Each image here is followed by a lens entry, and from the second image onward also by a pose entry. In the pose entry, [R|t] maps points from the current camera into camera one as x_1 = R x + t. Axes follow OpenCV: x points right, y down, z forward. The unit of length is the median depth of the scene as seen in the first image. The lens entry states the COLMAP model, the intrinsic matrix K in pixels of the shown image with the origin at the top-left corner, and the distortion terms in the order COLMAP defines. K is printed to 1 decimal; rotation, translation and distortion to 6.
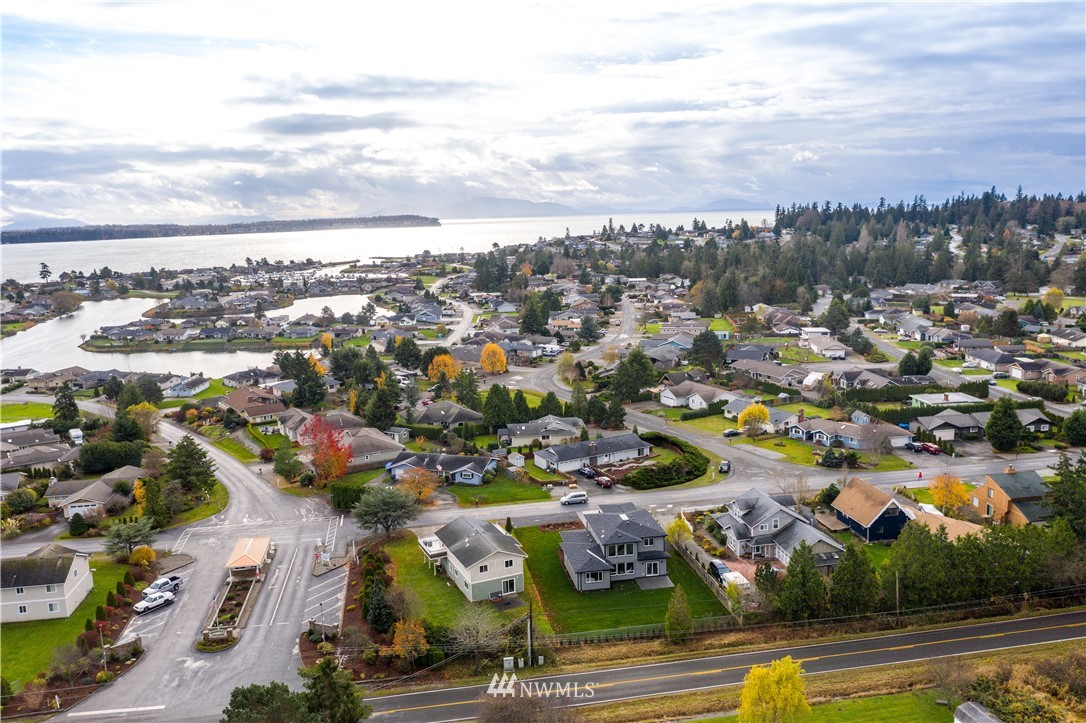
lens RADIAL K [[887.7, 0, 542.9], [0, 887.7, 281.7], [0, 0, 1]] dist [-0.012922, -0.000366]
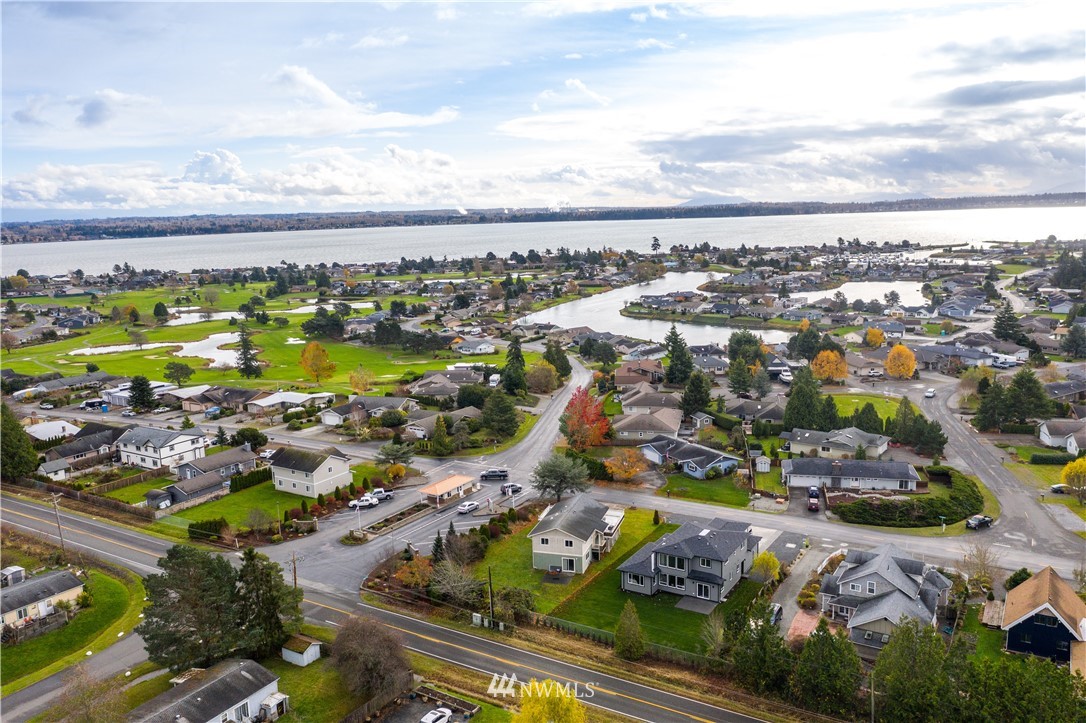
lens RADIAL K [[885.8, 0, 542.0], [0, 885.8, 250.0], [0, 0, 1]] dist [-0.010924, -0.002099]
pose [[0.740883, 0.039946, -0.670445, 0.118627], [-0.045880, 0.998908, 0.008817, -0.008264], [0.670065, 0.024228, 0.741907, 0.032555]]
